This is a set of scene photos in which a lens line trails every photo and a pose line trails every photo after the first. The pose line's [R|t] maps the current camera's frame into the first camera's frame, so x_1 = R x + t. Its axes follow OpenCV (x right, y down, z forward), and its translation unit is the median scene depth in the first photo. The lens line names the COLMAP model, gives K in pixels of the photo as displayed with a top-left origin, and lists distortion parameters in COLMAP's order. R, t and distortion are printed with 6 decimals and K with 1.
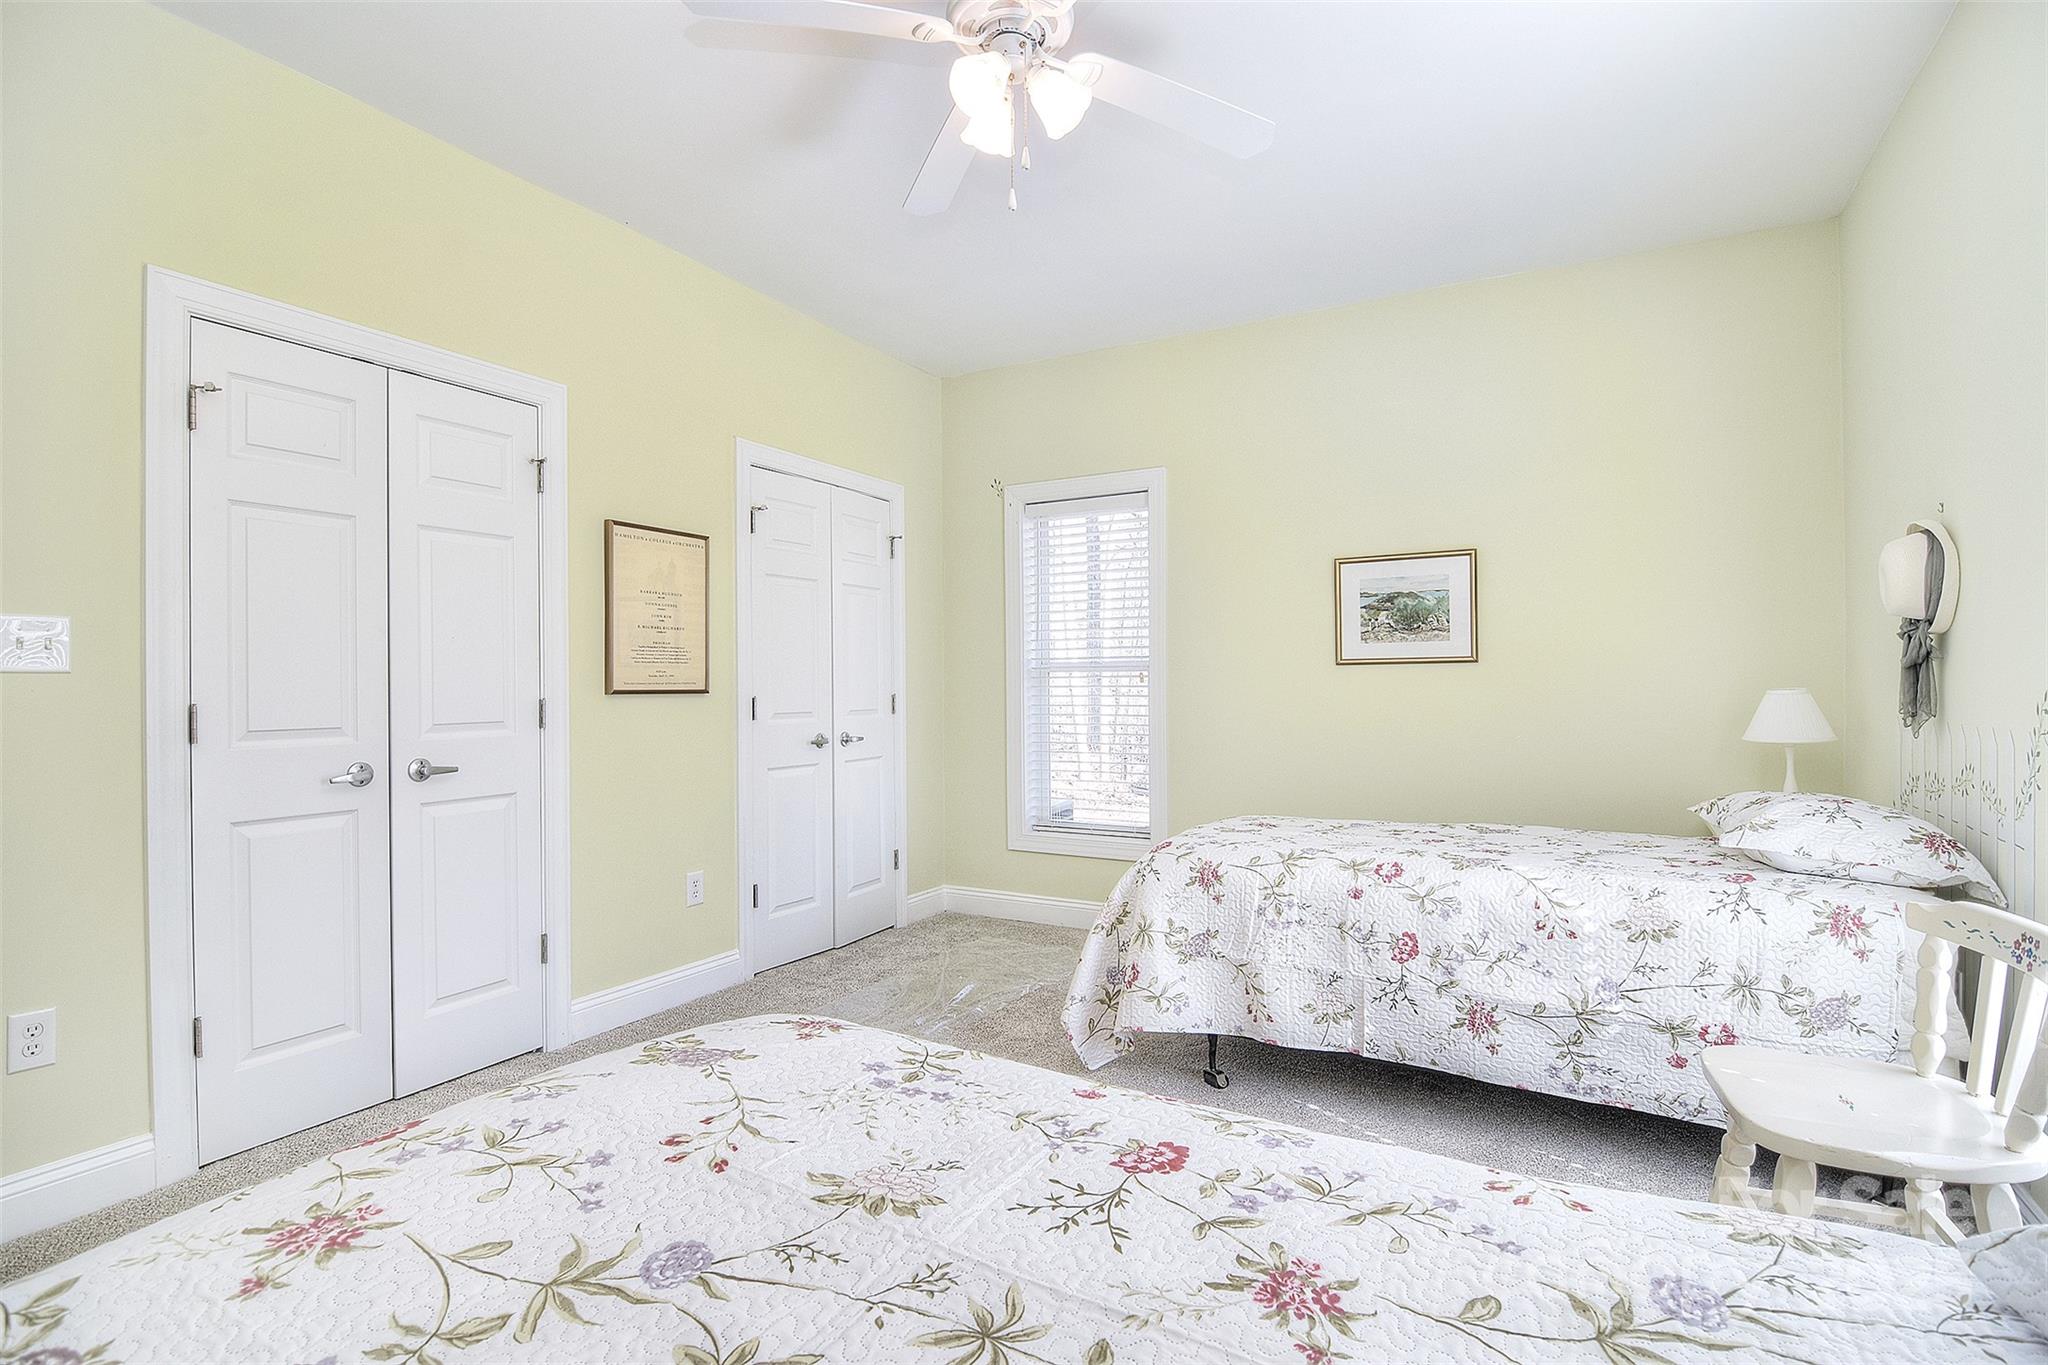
lens RADIAL K [[993.8, 0, 1026.7], [0, 993.8, 683.6], [0, 0, 1]] dist [-0.009882, -0.005574]
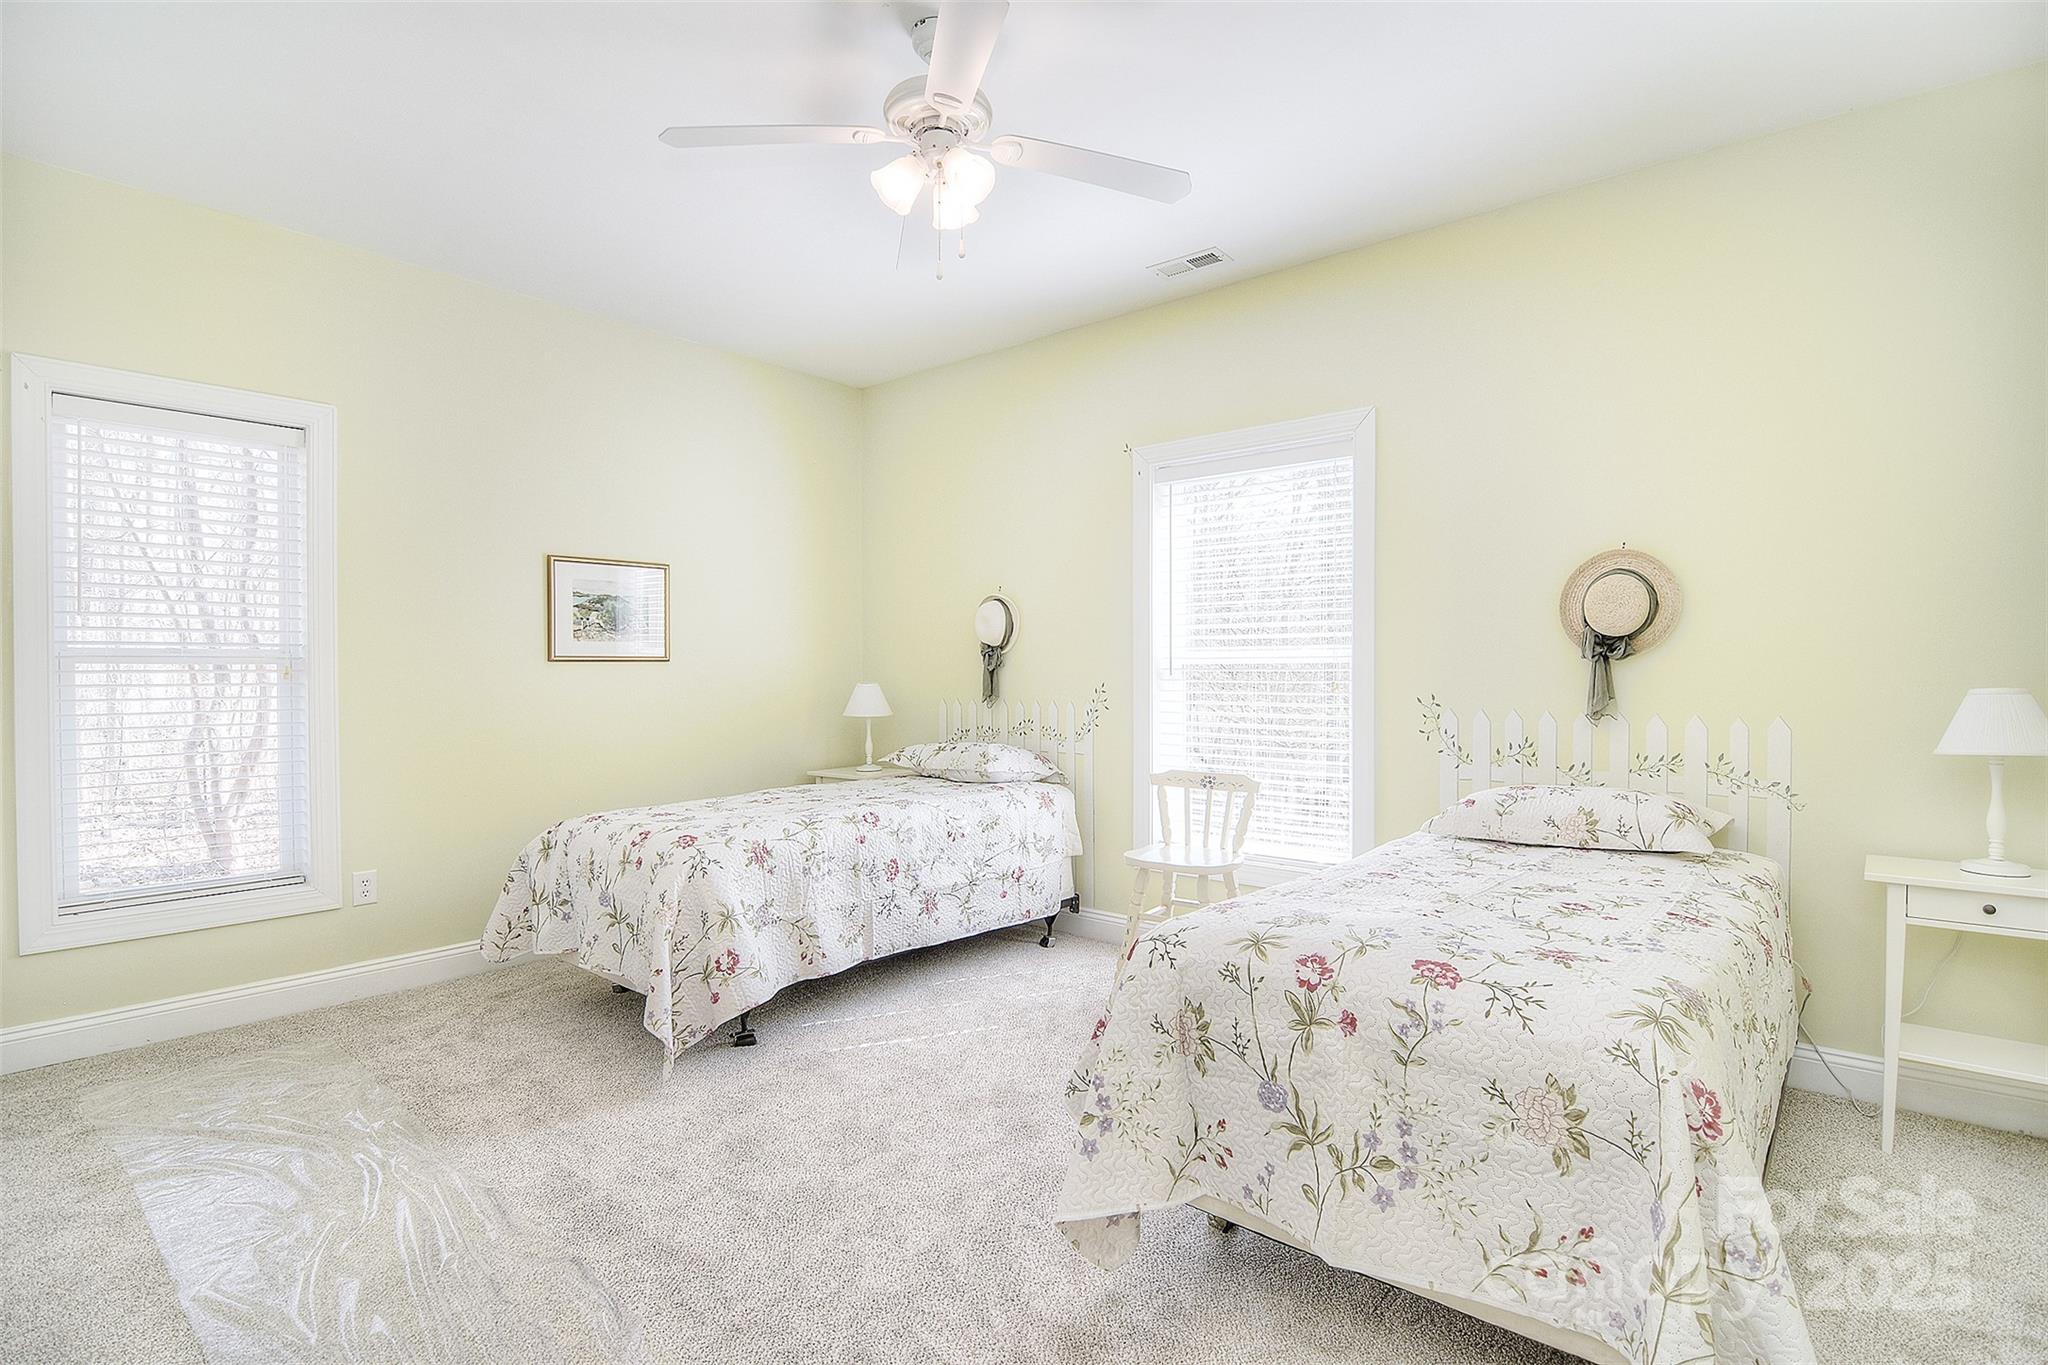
lens RADIAL K [[993.8, 0, 1026.6], [0, 993.8, 676.3], [0, 0, 1]] dist [-0.009882, -0.005574]
pose [[0.182484, 0.003023, 0.983204, -0.891370], [0.000979, 0.999994, -0.003256, 0.000007], [-0.983208, 0.001557, 0.182480, 0.526797]]
